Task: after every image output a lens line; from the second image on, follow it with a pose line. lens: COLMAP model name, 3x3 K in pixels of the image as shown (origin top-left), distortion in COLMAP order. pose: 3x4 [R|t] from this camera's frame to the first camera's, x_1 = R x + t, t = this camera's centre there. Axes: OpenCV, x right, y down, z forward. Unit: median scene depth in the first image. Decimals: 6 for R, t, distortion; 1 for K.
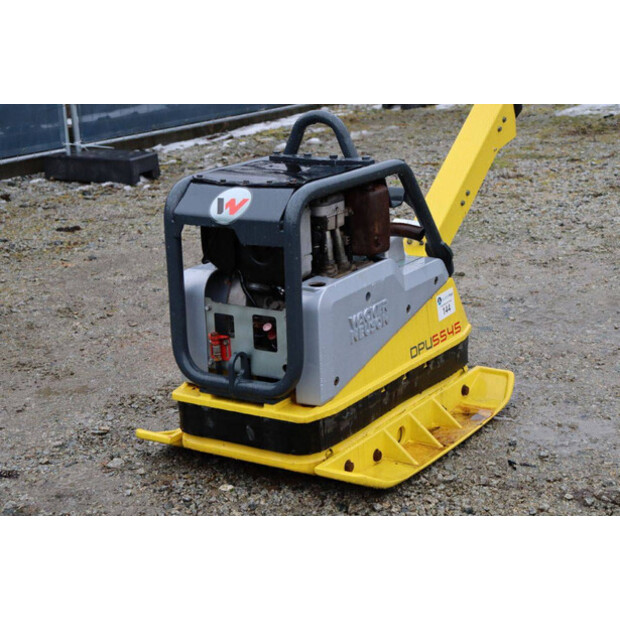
lens RADIAL K [[1254.4, 0, 310.7], [0, 1254.4, 312.0], [0, 0, 1]] dist [0.307331, 0.000000]
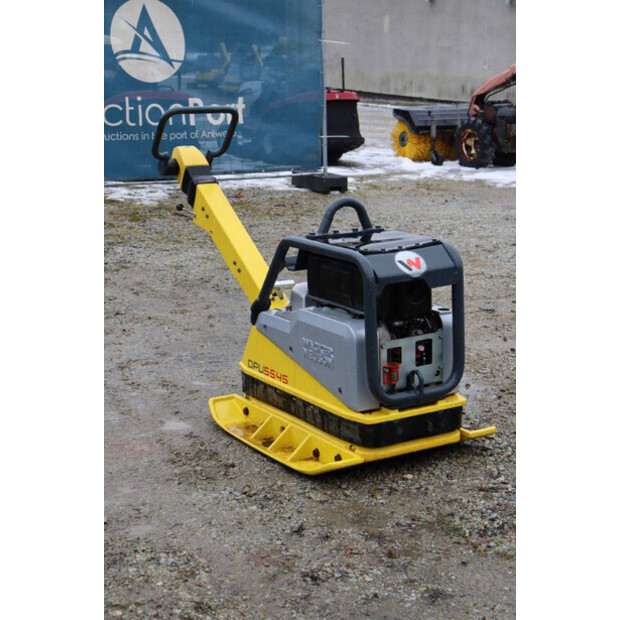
lens RADIAL K [[1226.6, 0, 319.0], [0, 1226.6, 325.7], [0, 0, 1]] dist [0.578422, 0.000000]
pose [[-0.431773, 0.229611, -0.872268, 1.221785], [-0.228289, 0.907751, 0.351955, -0.501675], [0.872615, 0.351093, -0.339524, 1.495296]]
